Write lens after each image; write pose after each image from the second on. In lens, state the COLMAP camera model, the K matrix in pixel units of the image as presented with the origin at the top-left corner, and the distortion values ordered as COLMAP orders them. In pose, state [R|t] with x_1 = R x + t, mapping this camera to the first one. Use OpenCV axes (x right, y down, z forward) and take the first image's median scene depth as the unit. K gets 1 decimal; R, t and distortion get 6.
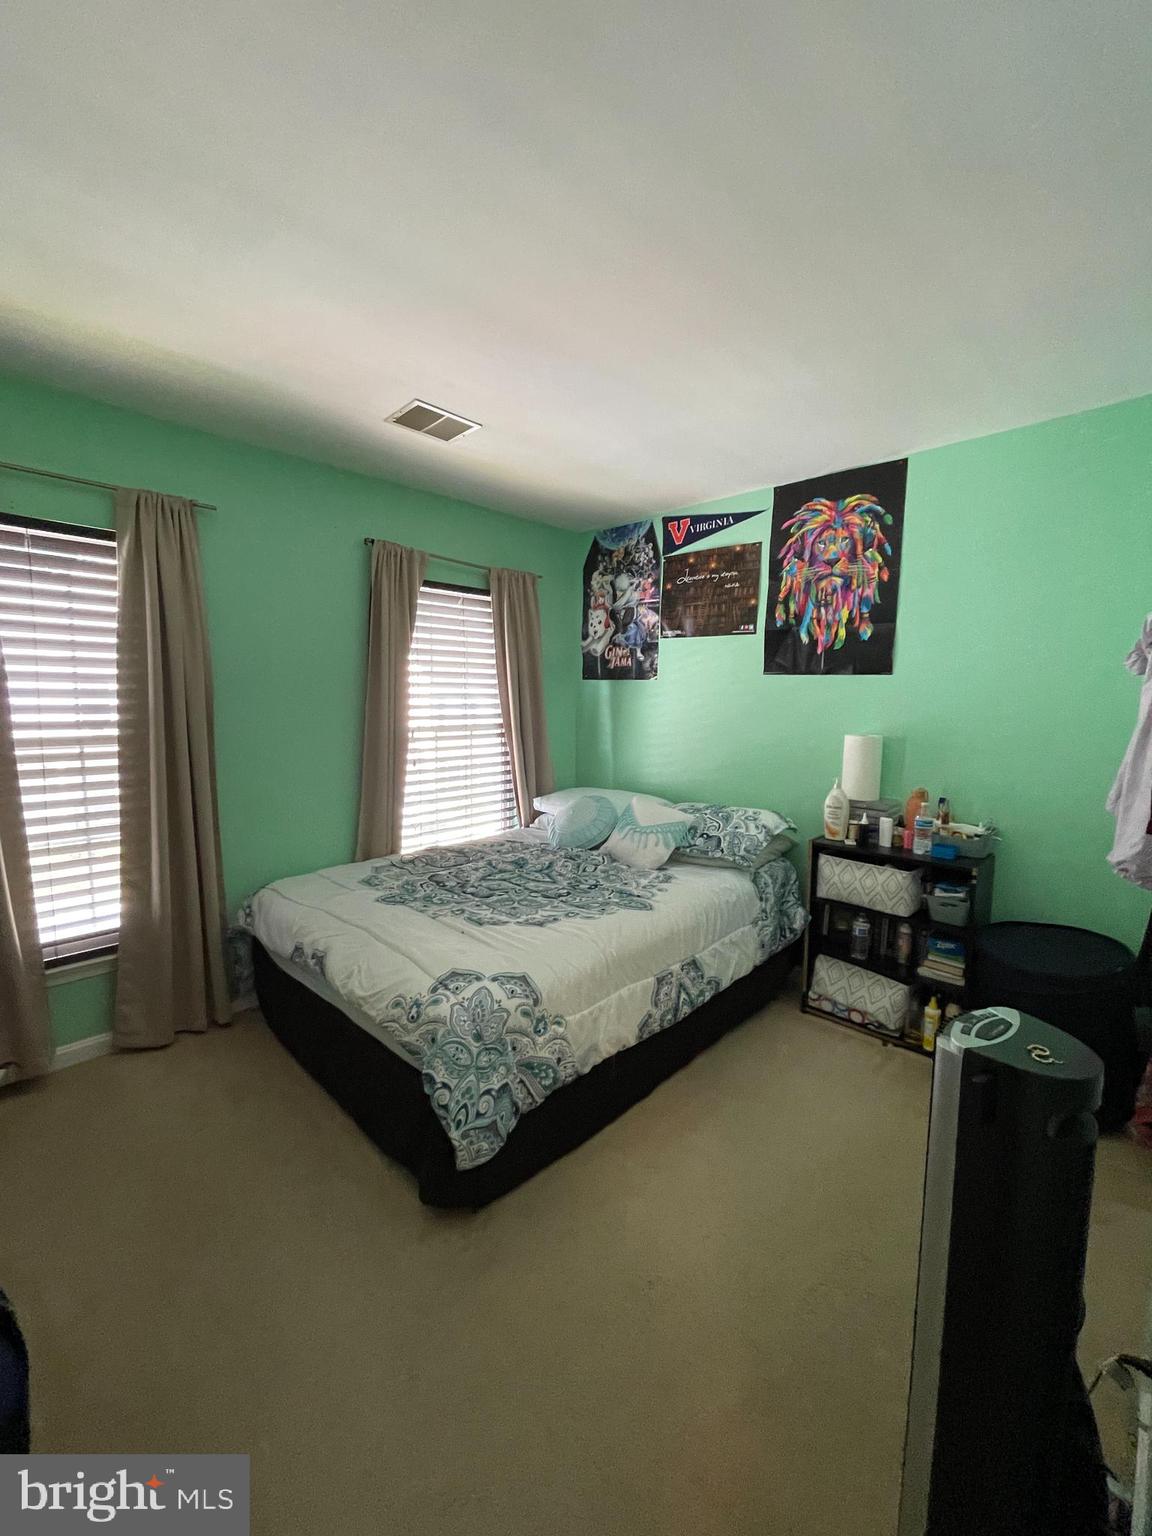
lens RADIAL K [[609.5, 0, 576.0], [0, 609.5, 768.0], [0, 0, 1]] dist [0.001629, -0.003536]
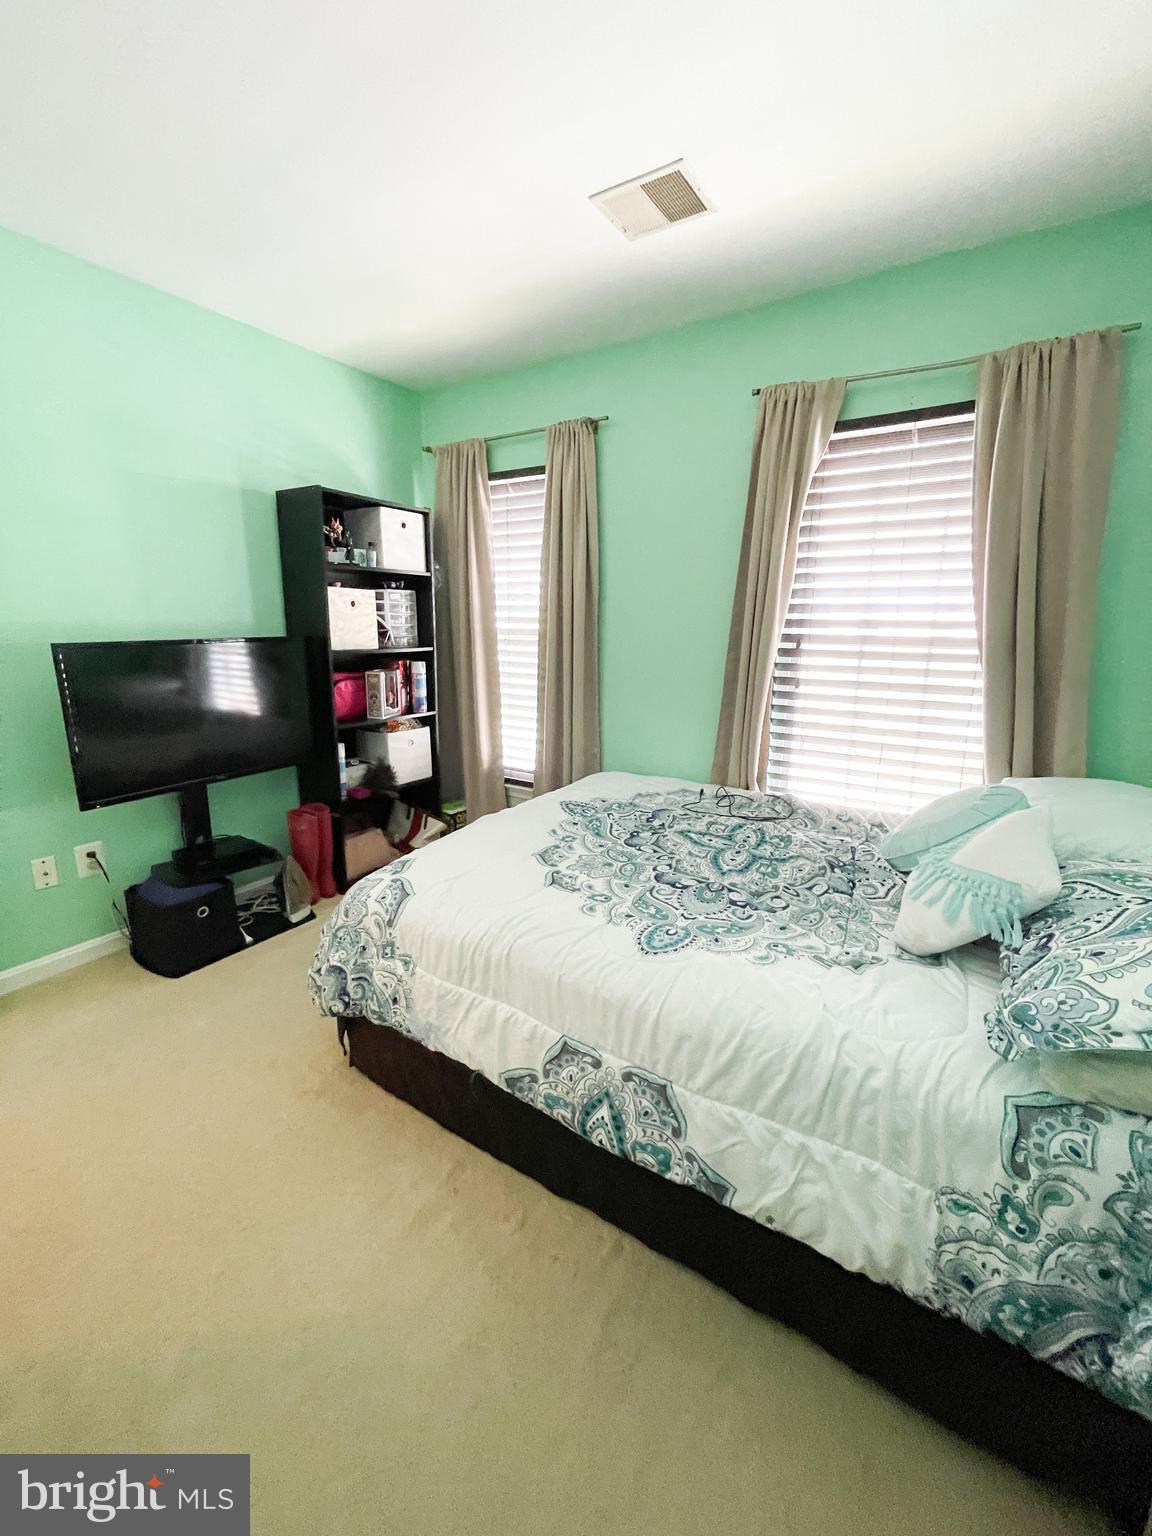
lens RADIAL K [[609.5, 0, 576.0], [0, 609.5, 768.0], [0, 0, 1]] dist [0.001629, -0.003536]
pose [[0.214562, 0.228753, -0.949545, 0.569980], [-0.122439, 0.970817, 0.206210, -0.040155], [0.969005, 0.072017, 0.236309, 0.744397]]
